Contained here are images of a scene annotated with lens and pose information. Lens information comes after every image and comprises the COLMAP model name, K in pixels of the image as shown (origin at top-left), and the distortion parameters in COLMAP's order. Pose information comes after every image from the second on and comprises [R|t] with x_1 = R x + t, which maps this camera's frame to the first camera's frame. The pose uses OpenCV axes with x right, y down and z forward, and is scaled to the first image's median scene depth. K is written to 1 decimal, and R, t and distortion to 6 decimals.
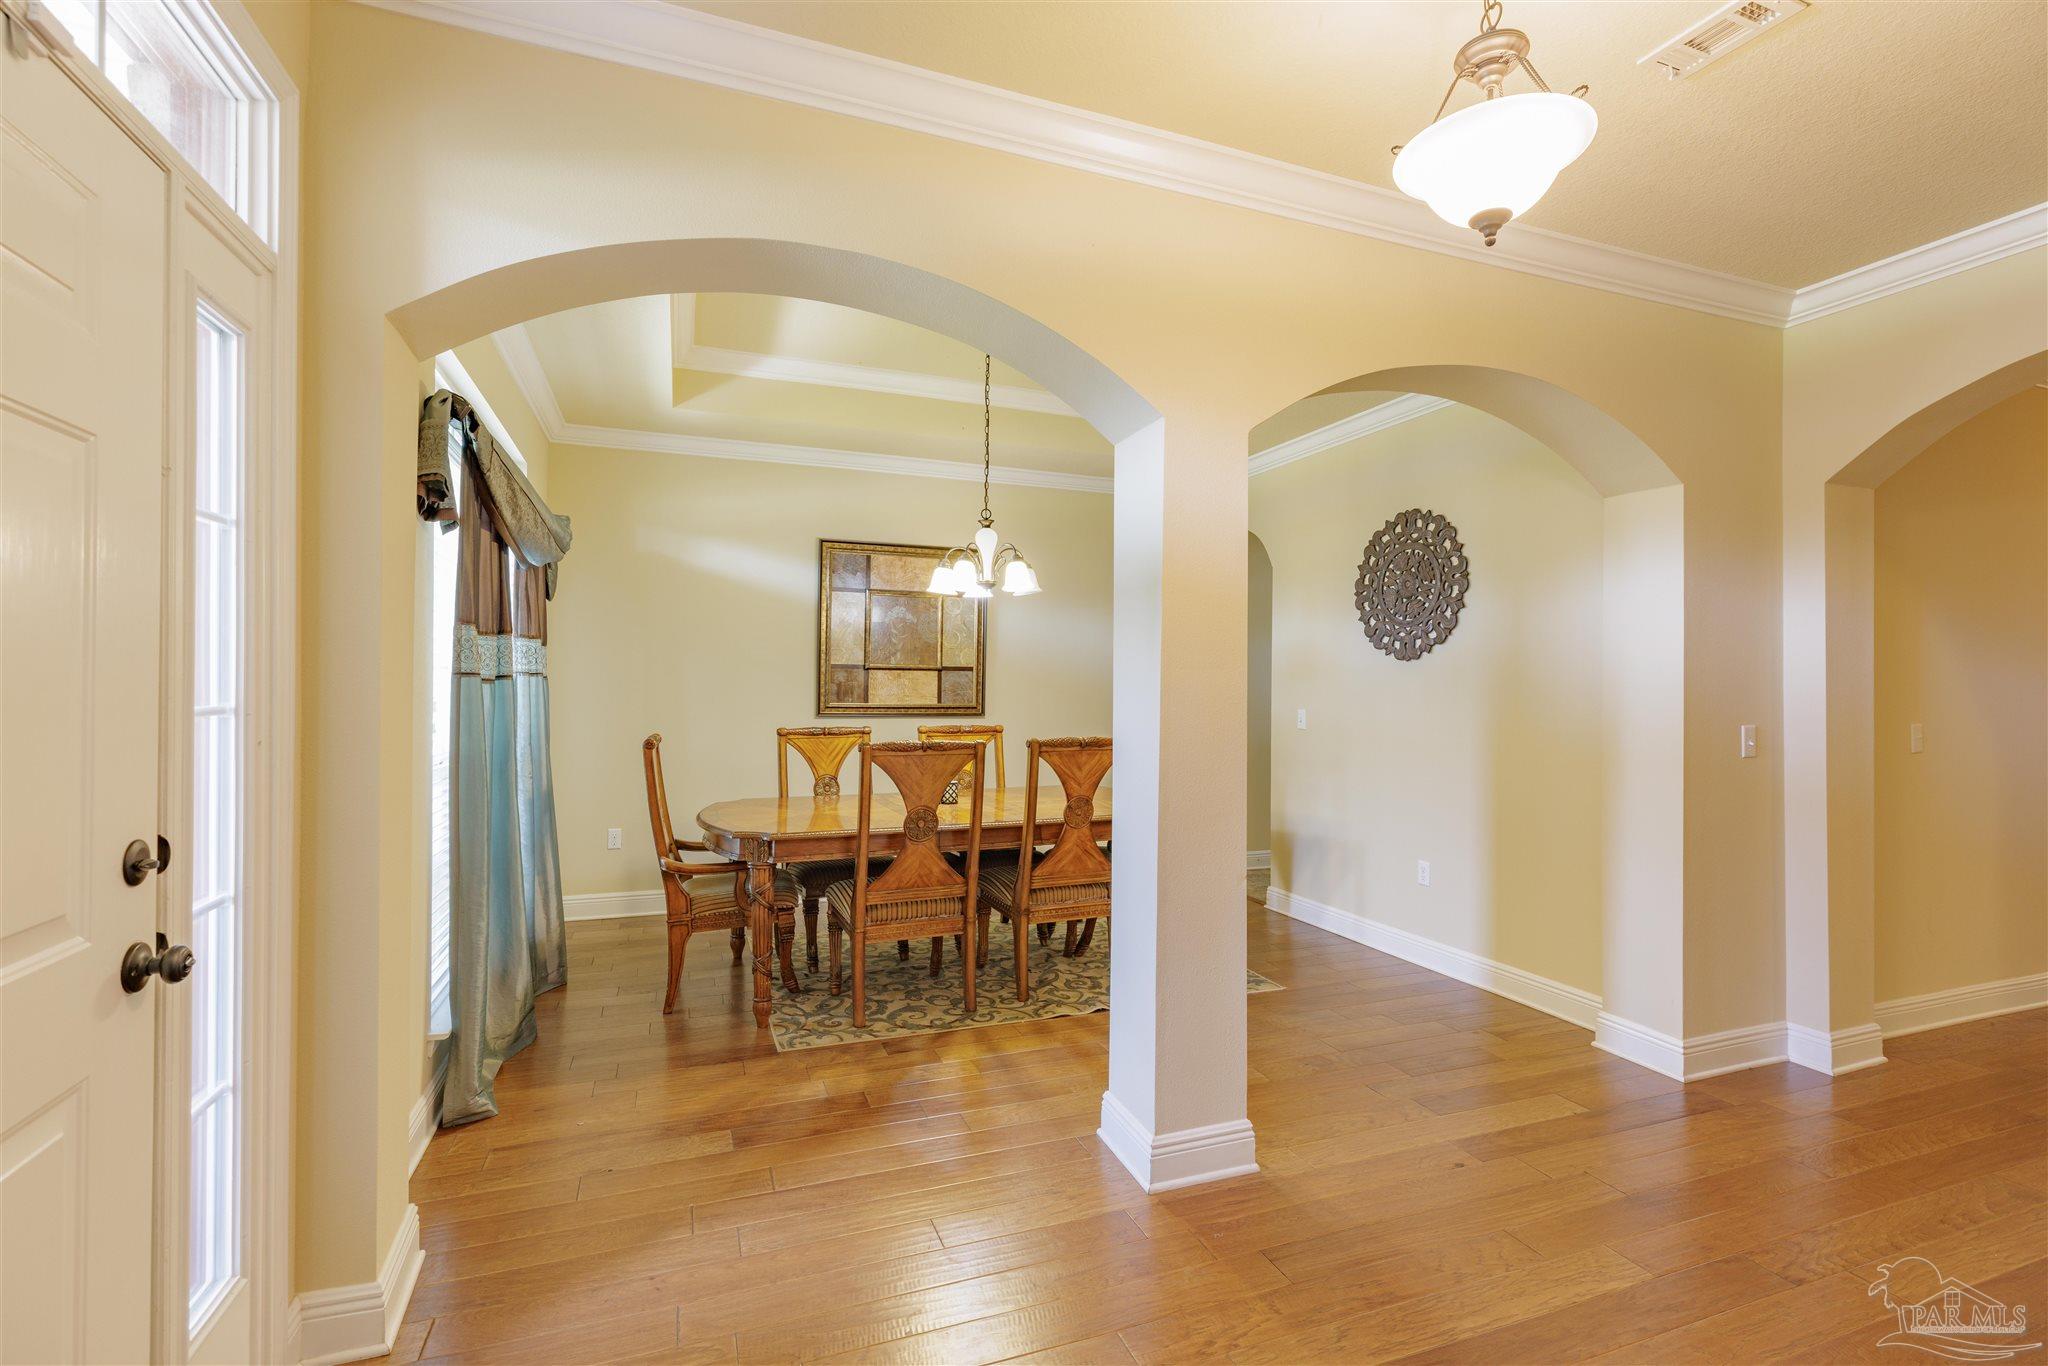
lens RADIAL K [[913.0, 0, 1019.6], [0, 913.0, 679.5], [0, 0, 1]] dist [0.003999, -0.000259]
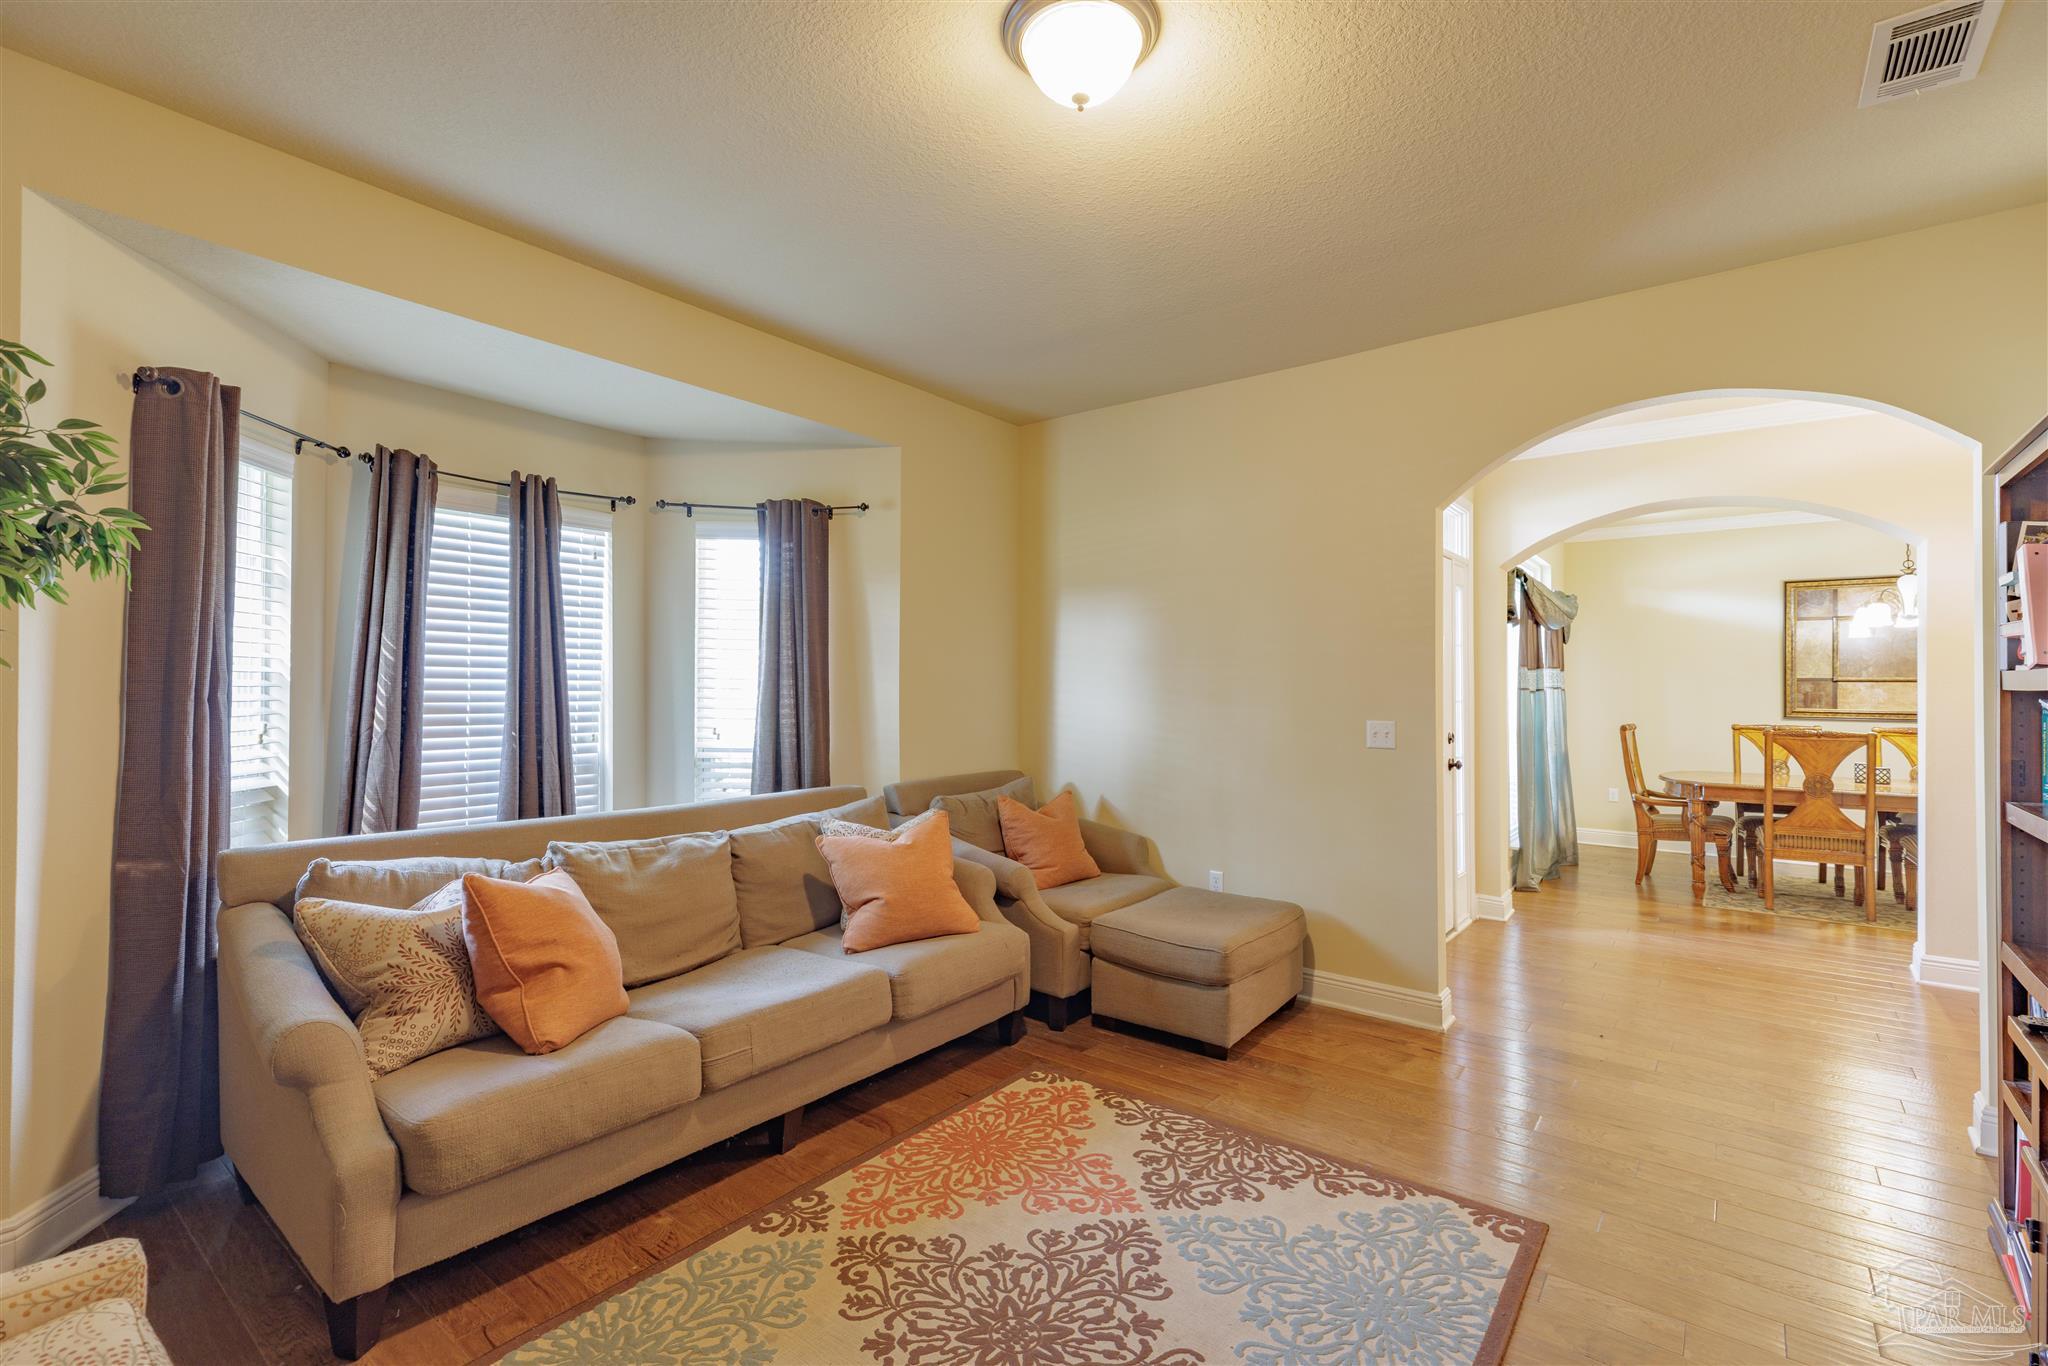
lens RADIAL K [[913.0, 0, 1023.5], [0, 913.0, 678.3], [0, 0, 1]] dist [0.003999, -0.000259]
pose [[0.520183, -0.017168, -0.853882, 0.495937], [0.005226, 0.999843, -0.016919, -0.000370], [0.854039, 0.004338, 0.520192, -0.896803]]
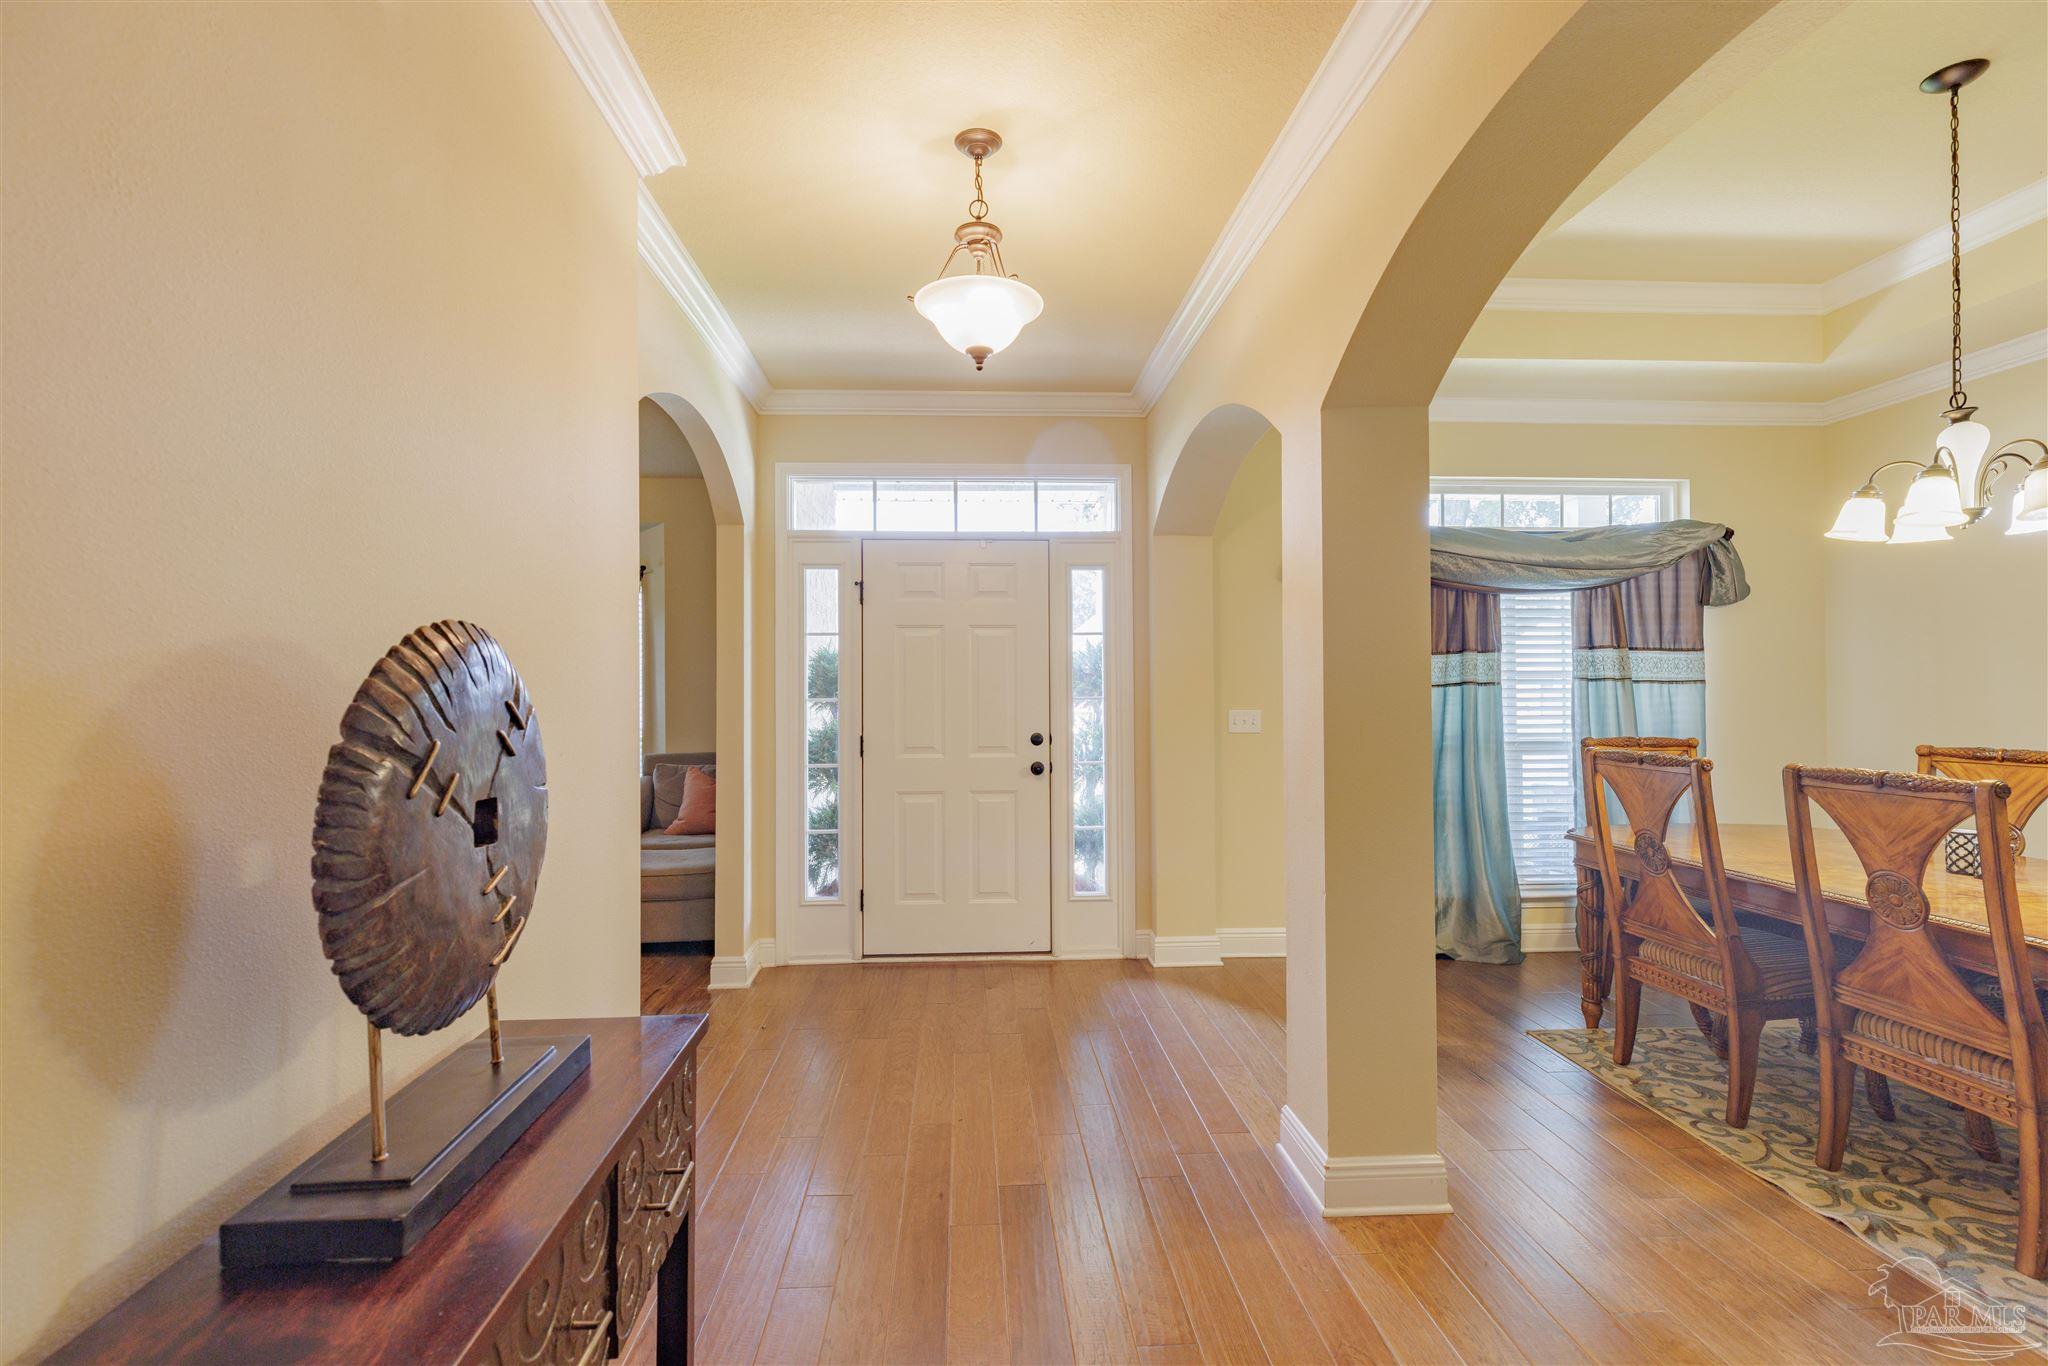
lens RADIAL K [[913.0, 0, 1015.7], [0, 913.0, 683.6], [0, 0, 1]] dist [0.003999, -0.000259]
pose [[-0.301097, -0.012637, -0.953510, 0.837662], [0.008014, 0.999843, -0.015782, 0.013041], [0.953560, -0.012394, -0.300948, 0.677411]]
